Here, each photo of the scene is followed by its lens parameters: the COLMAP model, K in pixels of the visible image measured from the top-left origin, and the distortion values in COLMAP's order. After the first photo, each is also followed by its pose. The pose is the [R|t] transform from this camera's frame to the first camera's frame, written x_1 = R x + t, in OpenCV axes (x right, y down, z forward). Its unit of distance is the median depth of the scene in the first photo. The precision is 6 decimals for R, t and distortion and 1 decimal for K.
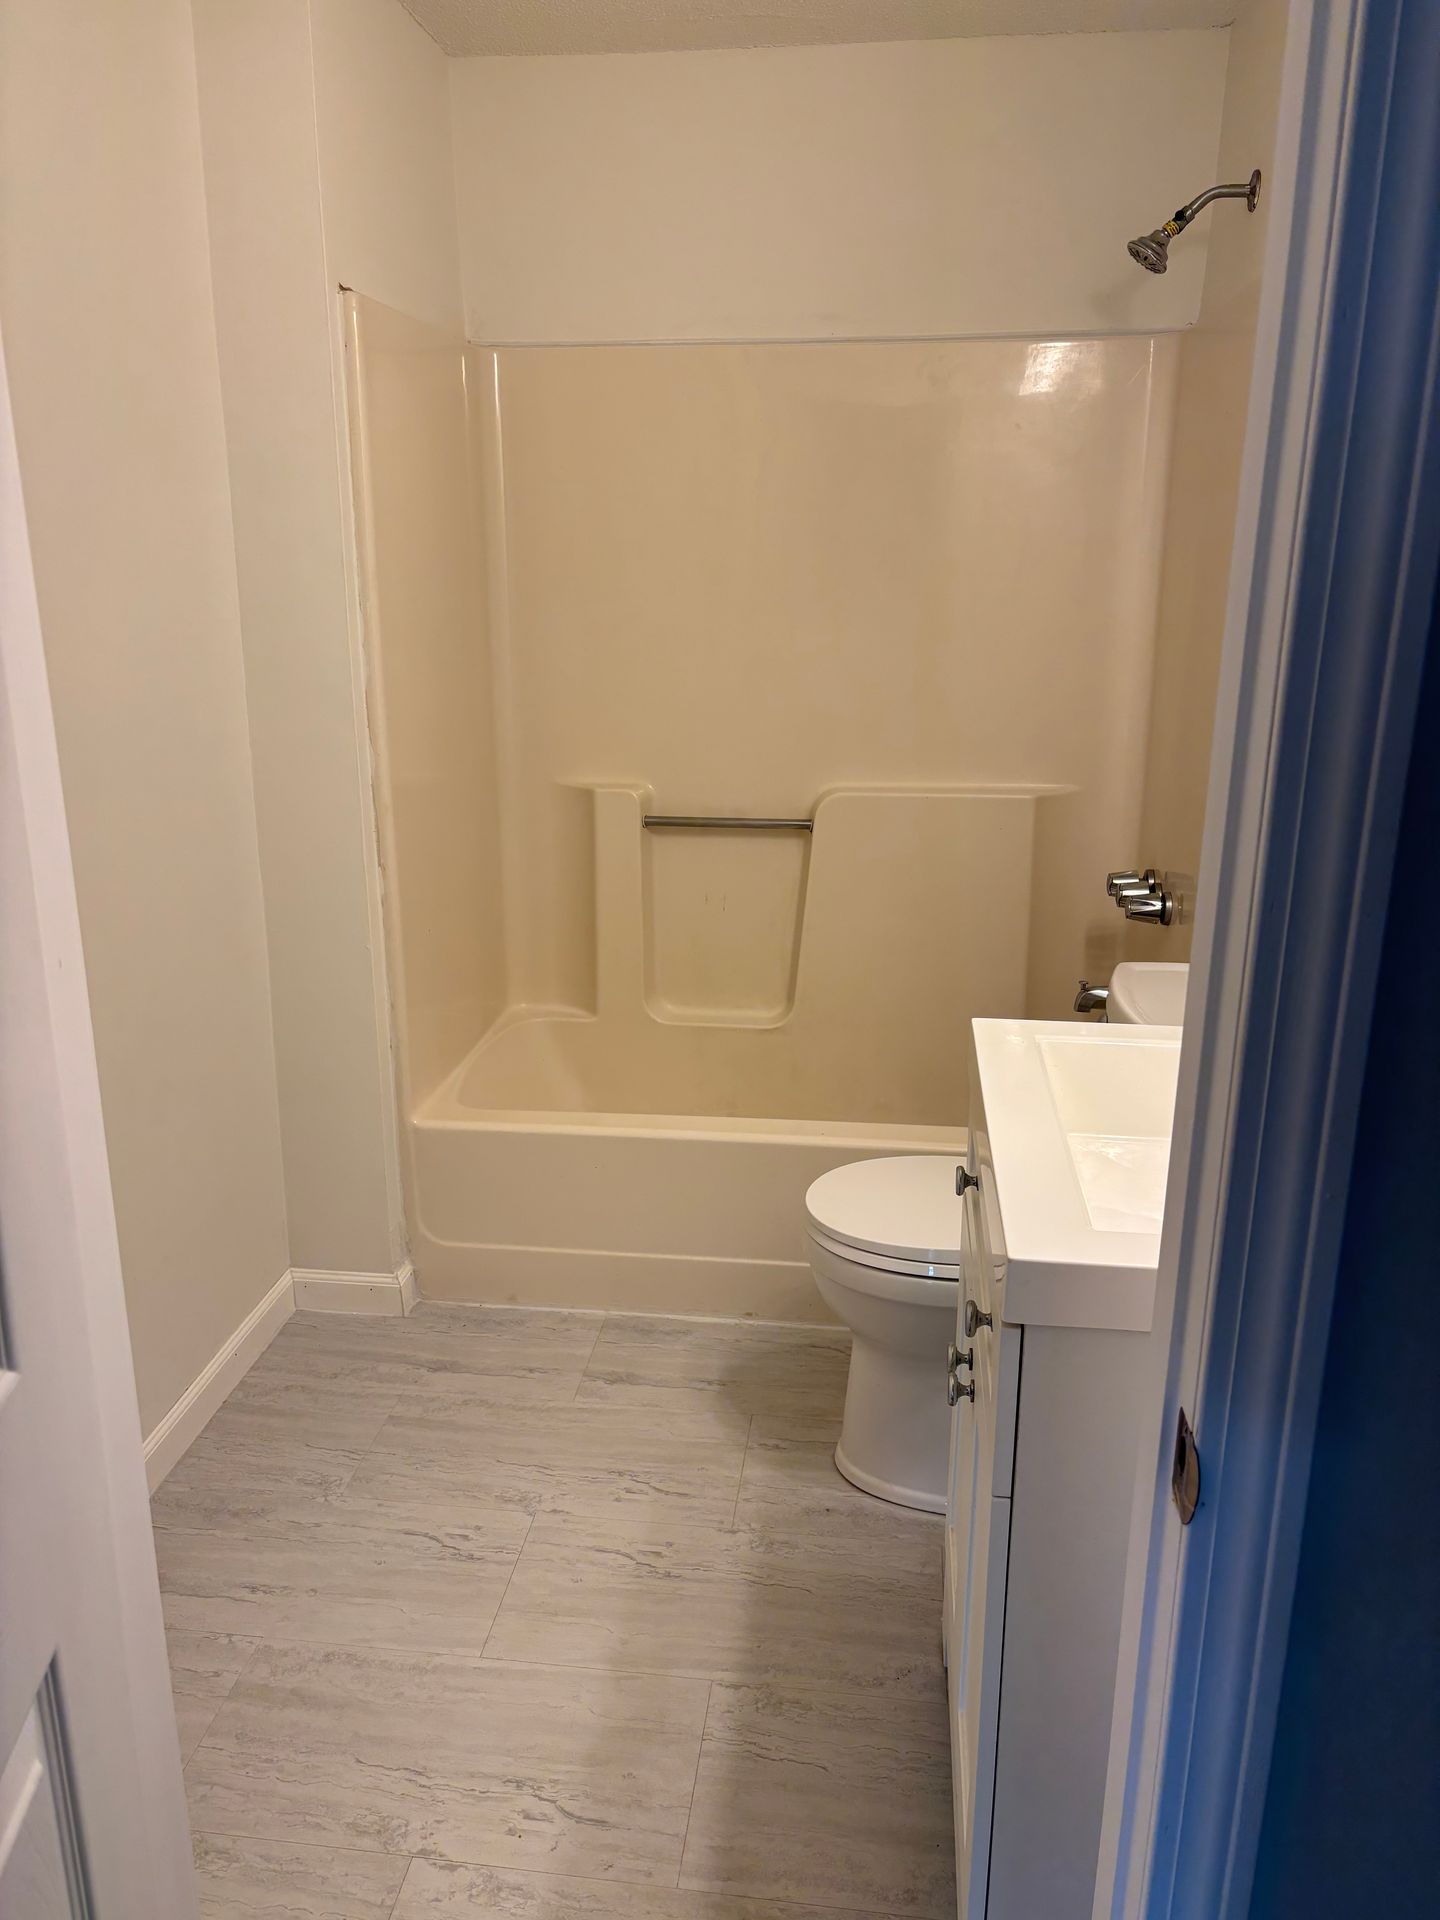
lens RADIAL K [[1439.3, 0, 715.2], [0, 1439.3, 968.5], [0, 0, 1]] dist [0.075147, -0.088466]
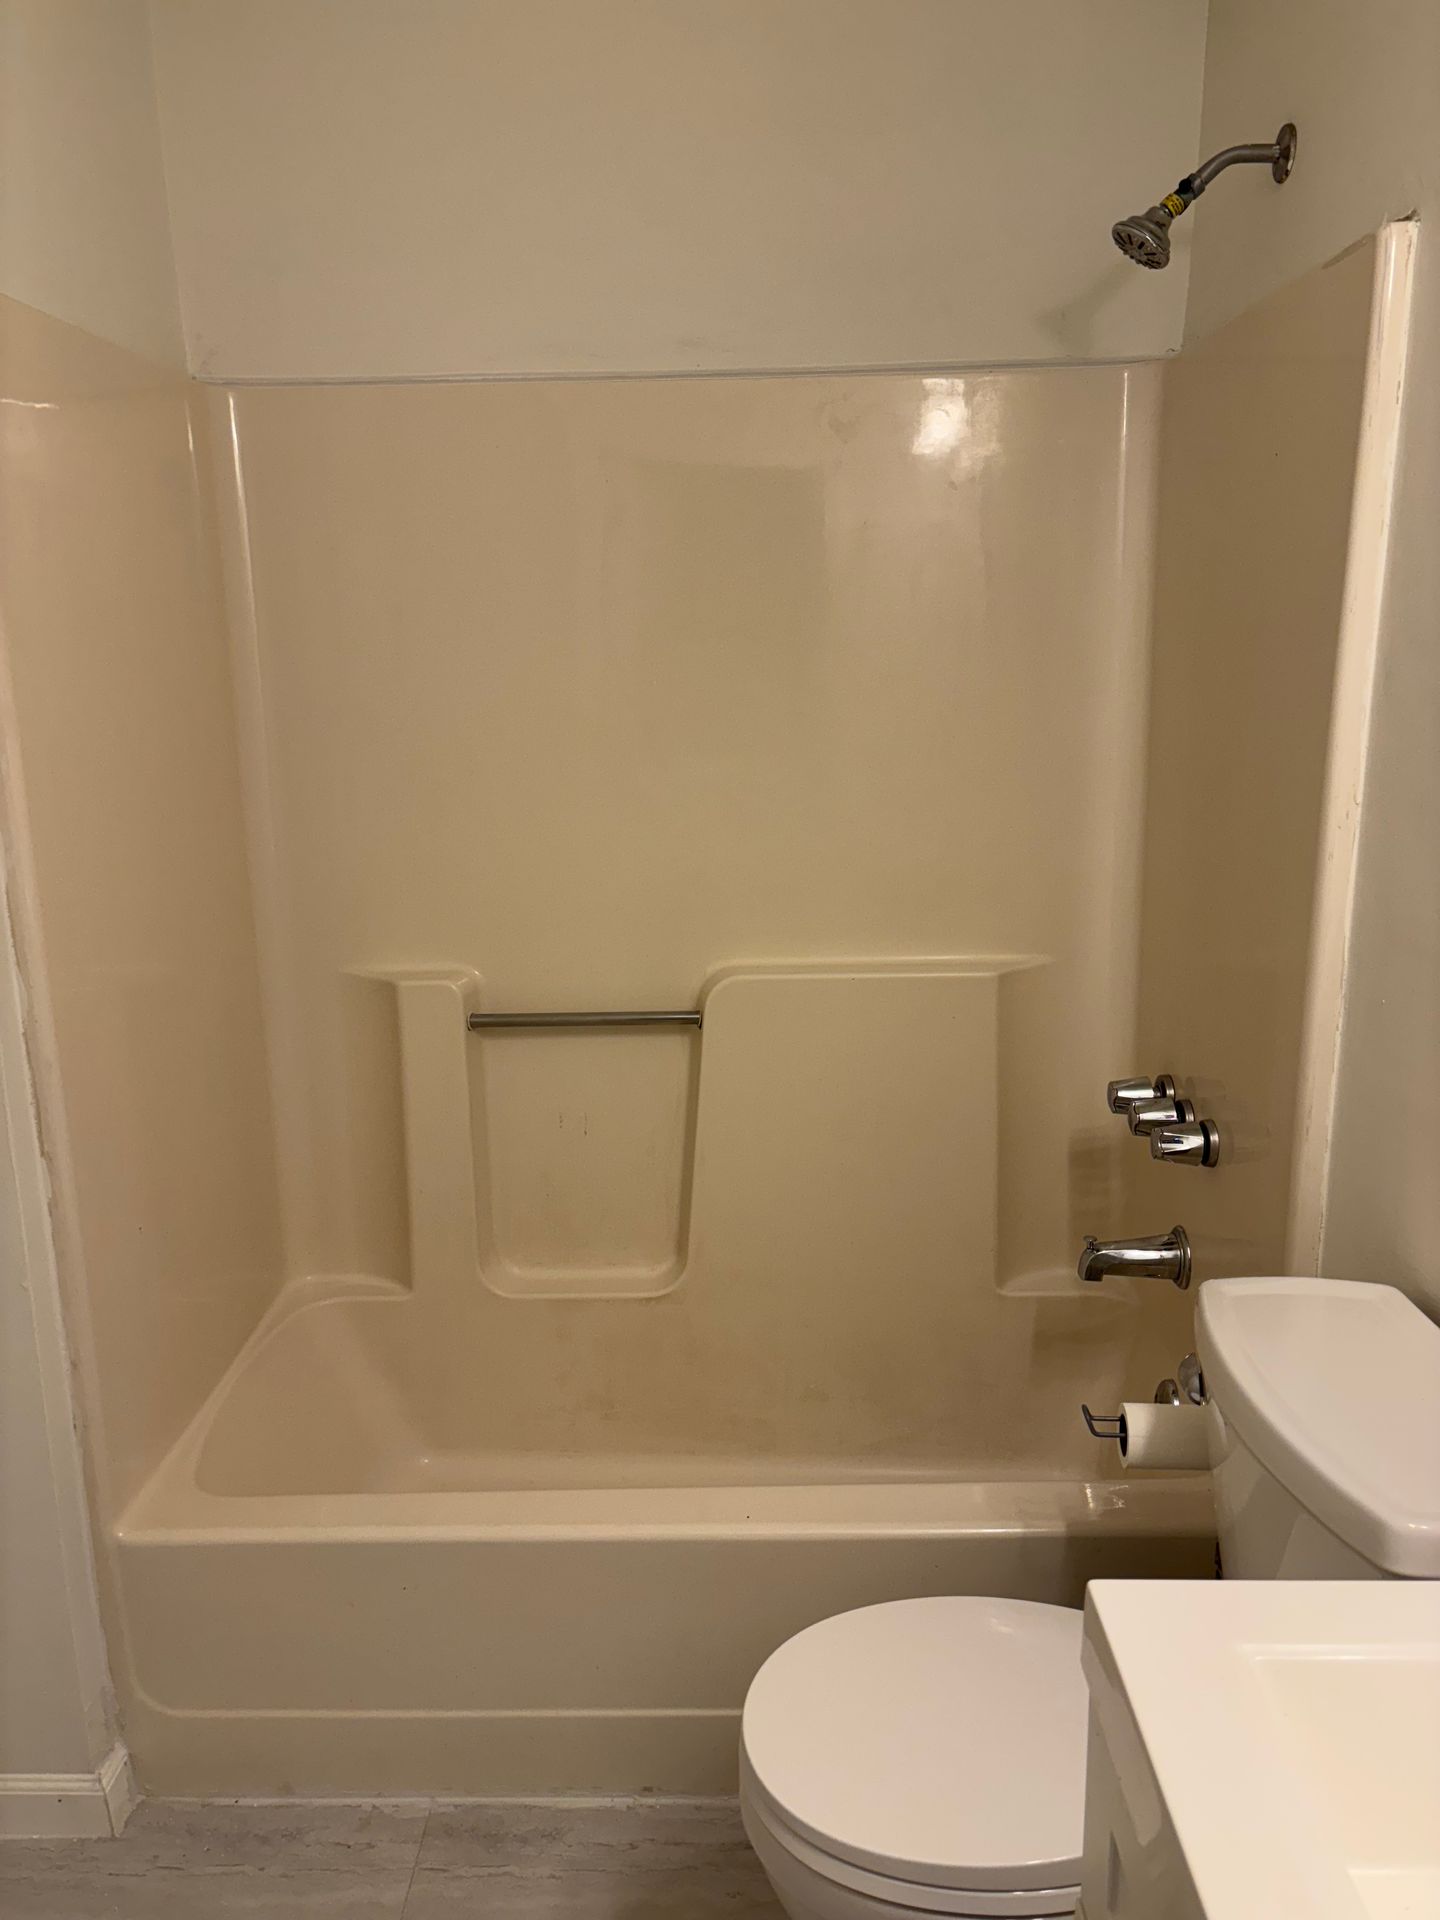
lens RADIAL K [[1439.3, 0, 715.2], [0, 1439.3, 968.5], [0, 0, 1]] dist [0.075147, -0.088466]
pose [[0.994360, -0.042323, 0.097246, 0.004751], [0.047388, 0.997606, -0.050374, -0.100007], [-0.094881, 0.054698, 0.993985, 0.303614]]
